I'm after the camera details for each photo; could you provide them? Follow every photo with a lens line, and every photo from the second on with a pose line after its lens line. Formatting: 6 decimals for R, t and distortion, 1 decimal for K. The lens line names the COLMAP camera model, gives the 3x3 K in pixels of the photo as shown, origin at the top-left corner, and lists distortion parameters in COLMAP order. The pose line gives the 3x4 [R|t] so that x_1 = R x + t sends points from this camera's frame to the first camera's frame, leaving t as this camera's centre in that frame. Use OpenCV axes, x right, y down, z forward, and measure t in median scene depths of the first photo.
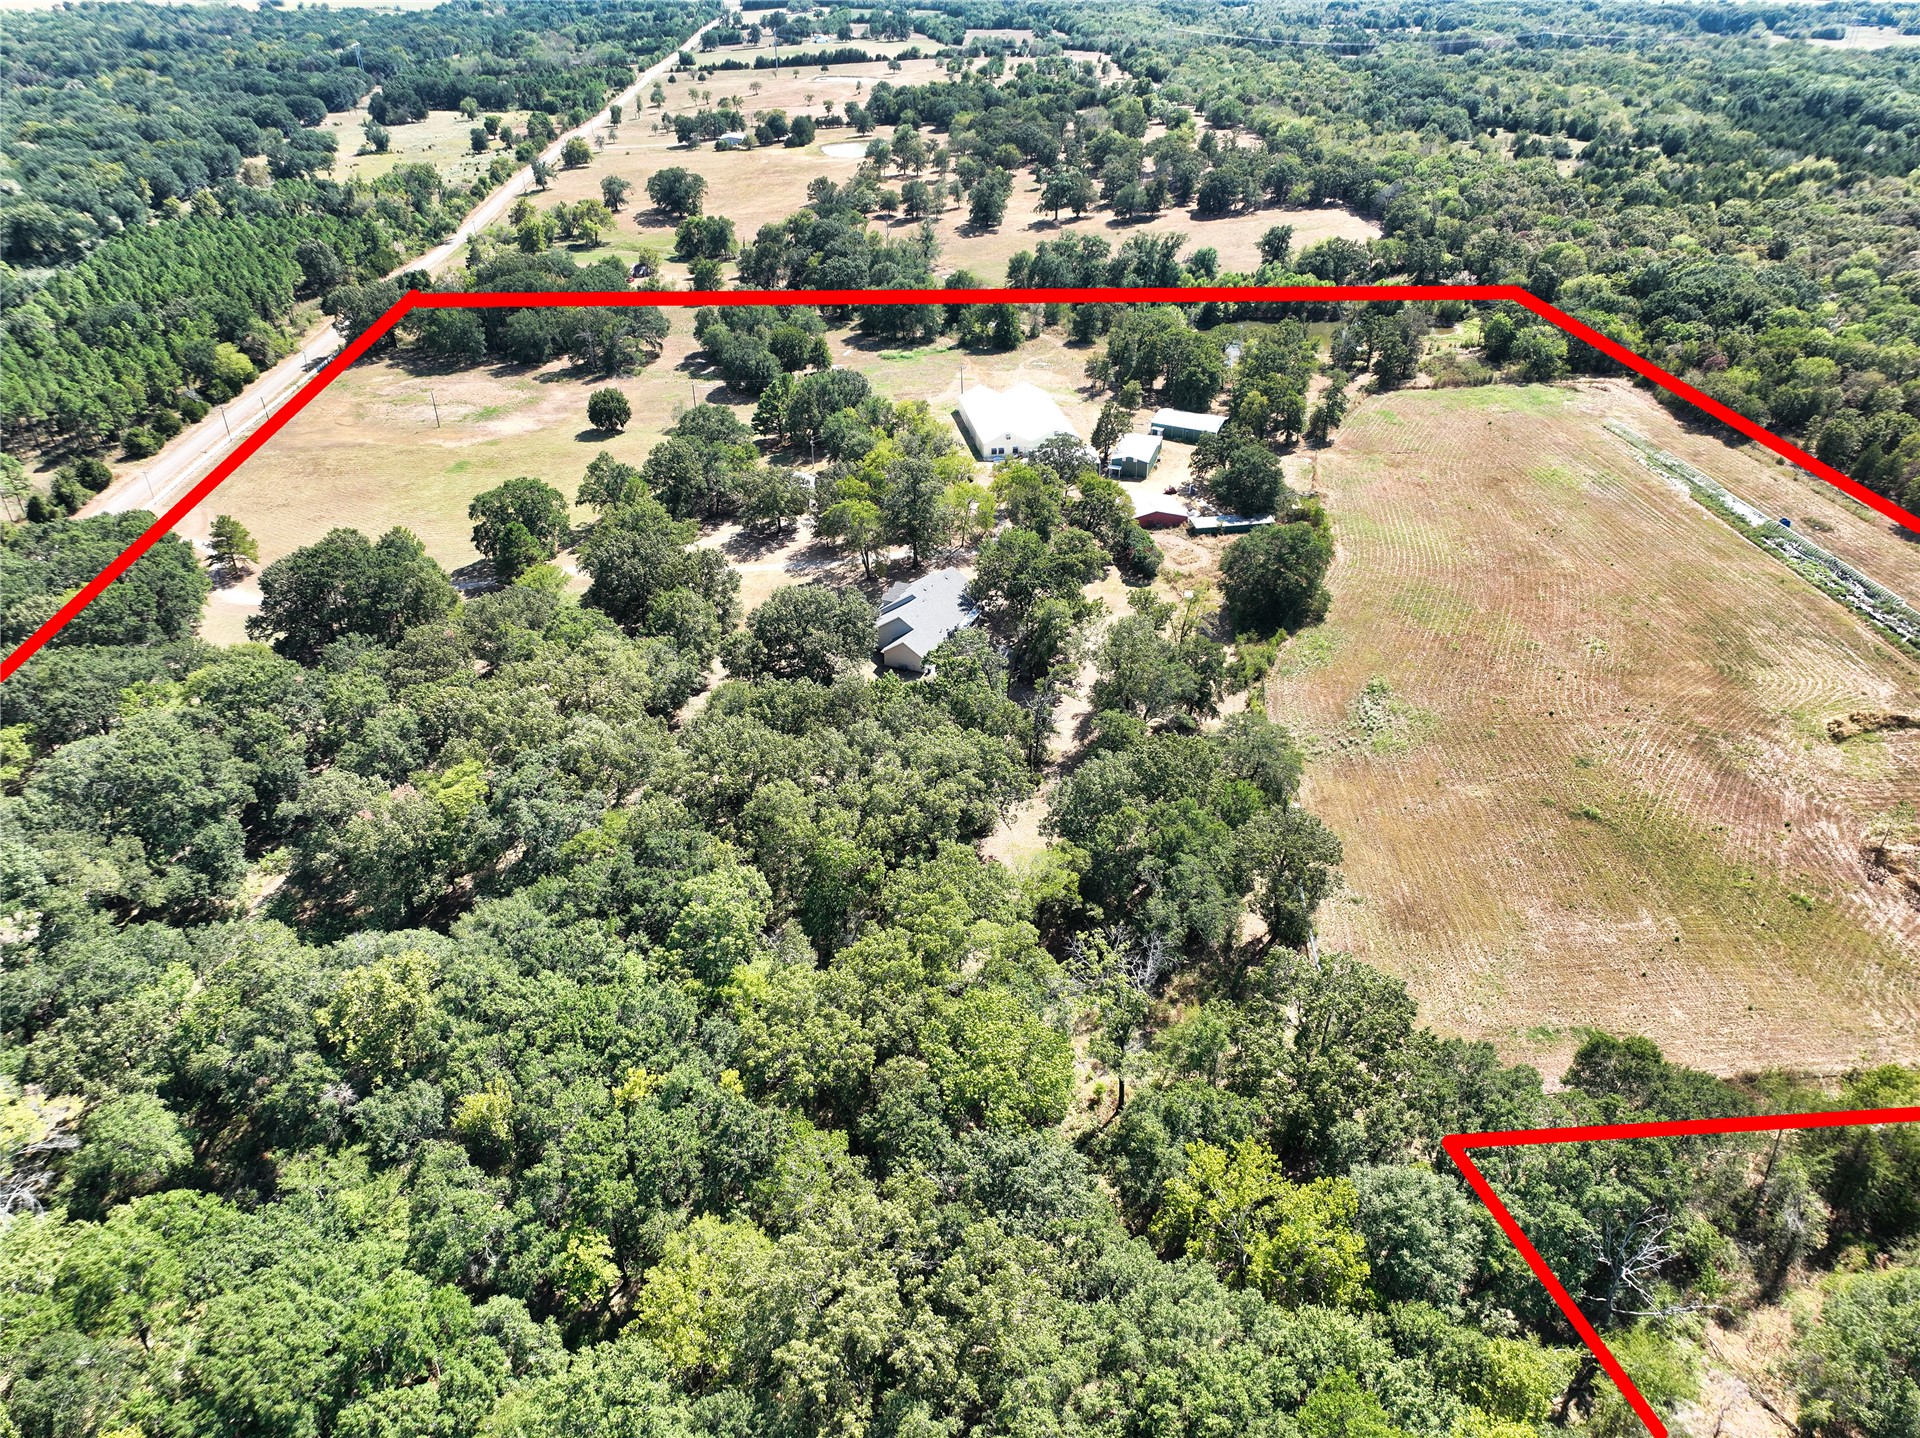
lens RADIAL K [[1399.9, 0, 960.0], [0, 1399.9, 719.0], [0, 0, 1]] dist [0.005783, 0.009363]
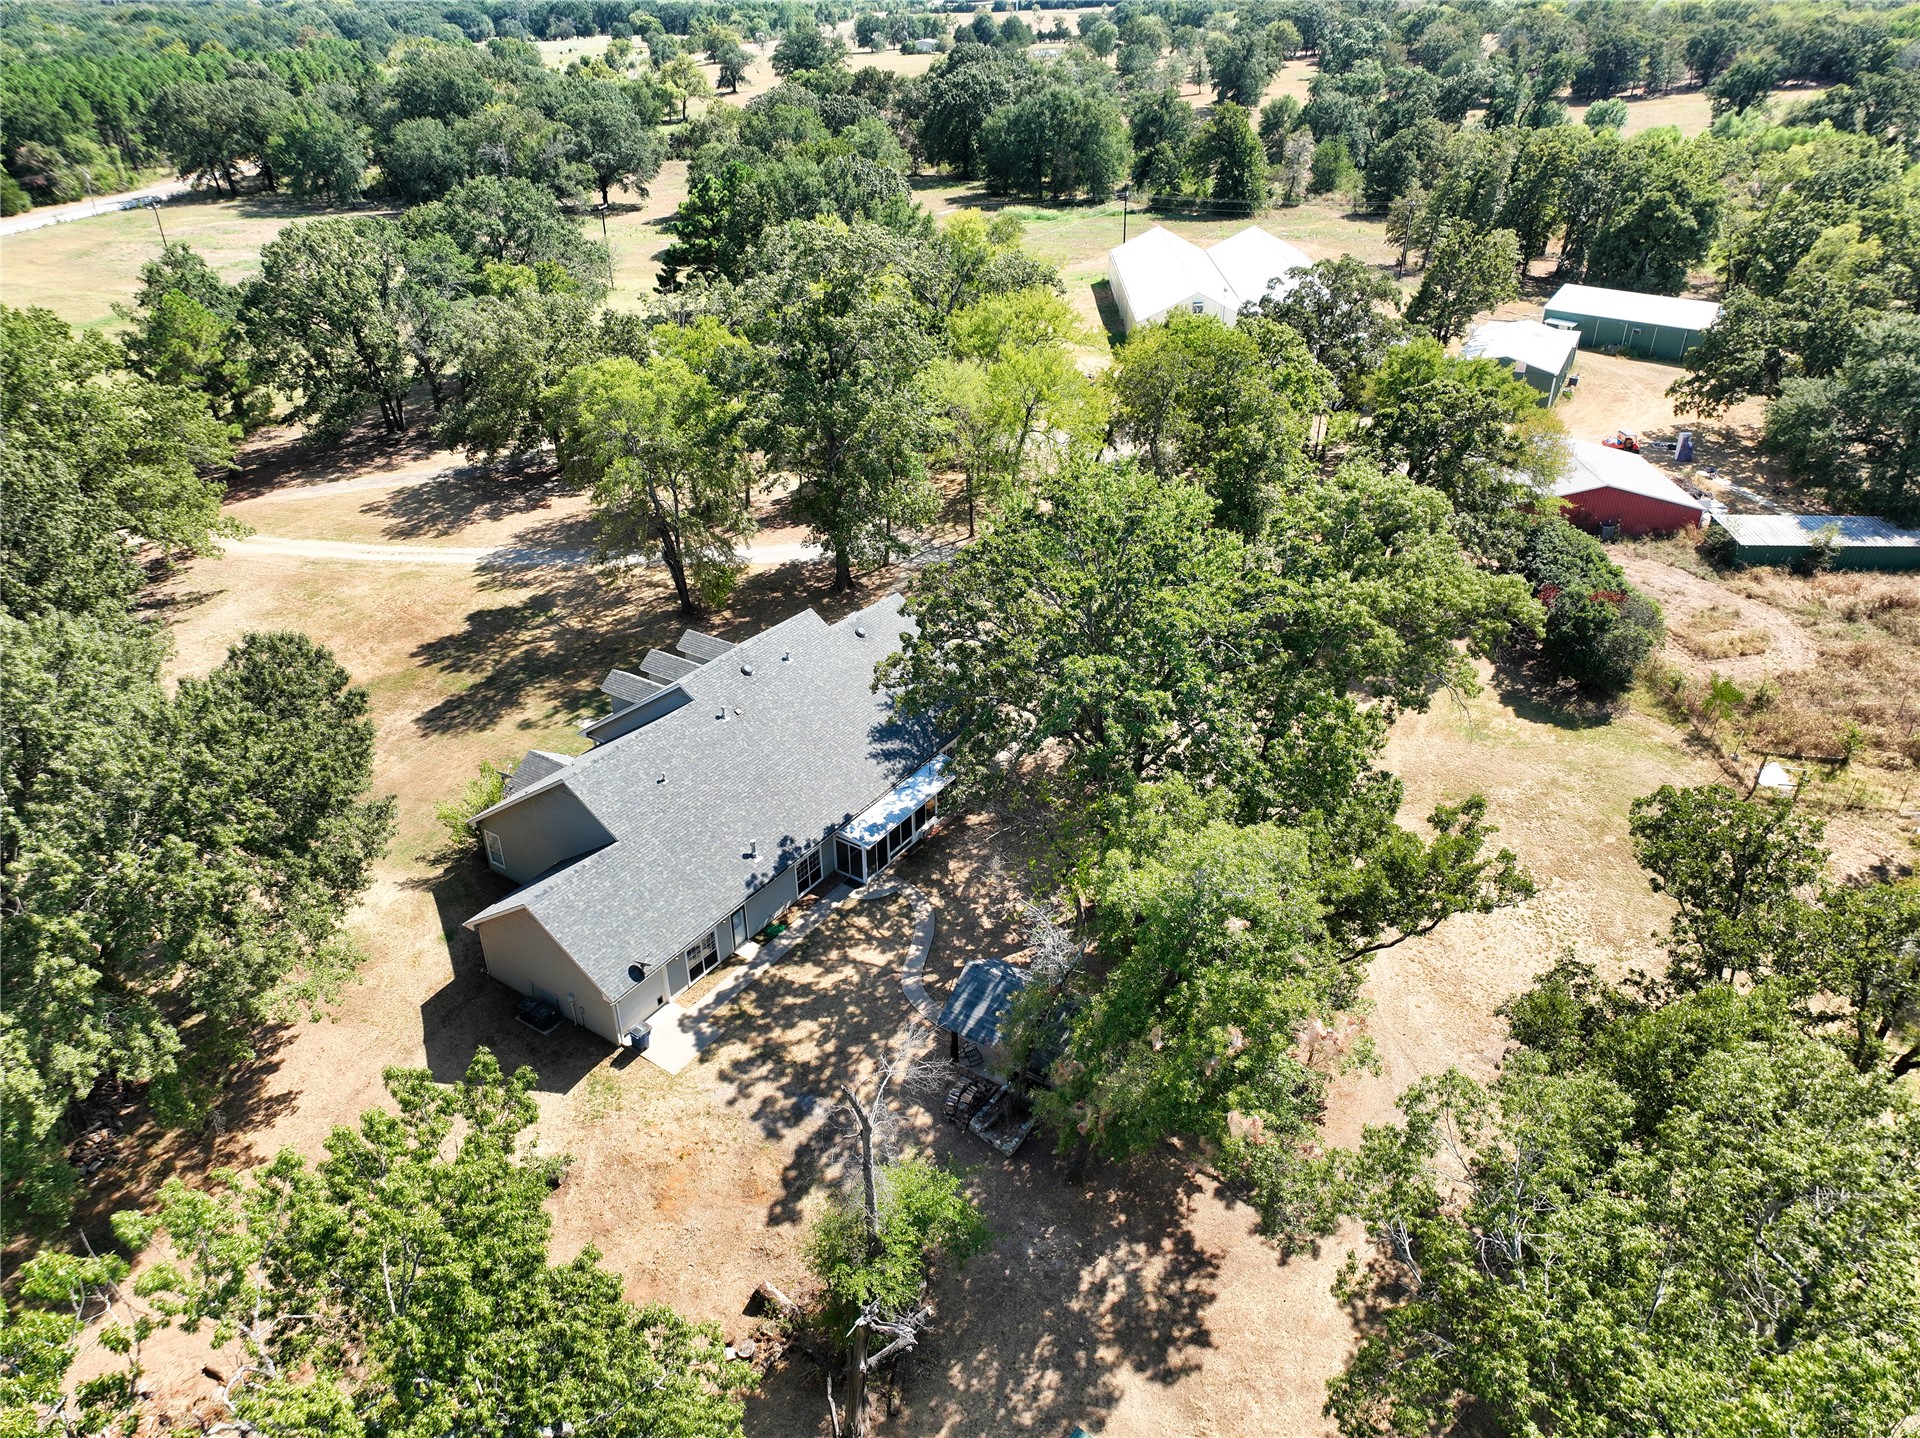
lens RADIAL K [[1348.0, 0, 960.2], [0, 1348.0, 715.2], [0, 0, 1]] dist [0.001305, 0.014525]
pose [[0.980969, 0.100831, -0.165931, 0.049349], [-0.104875, 0.994360, -0.015772, -0.073363], [0.163405, 0.032874, 0.986011, 0.660166]]
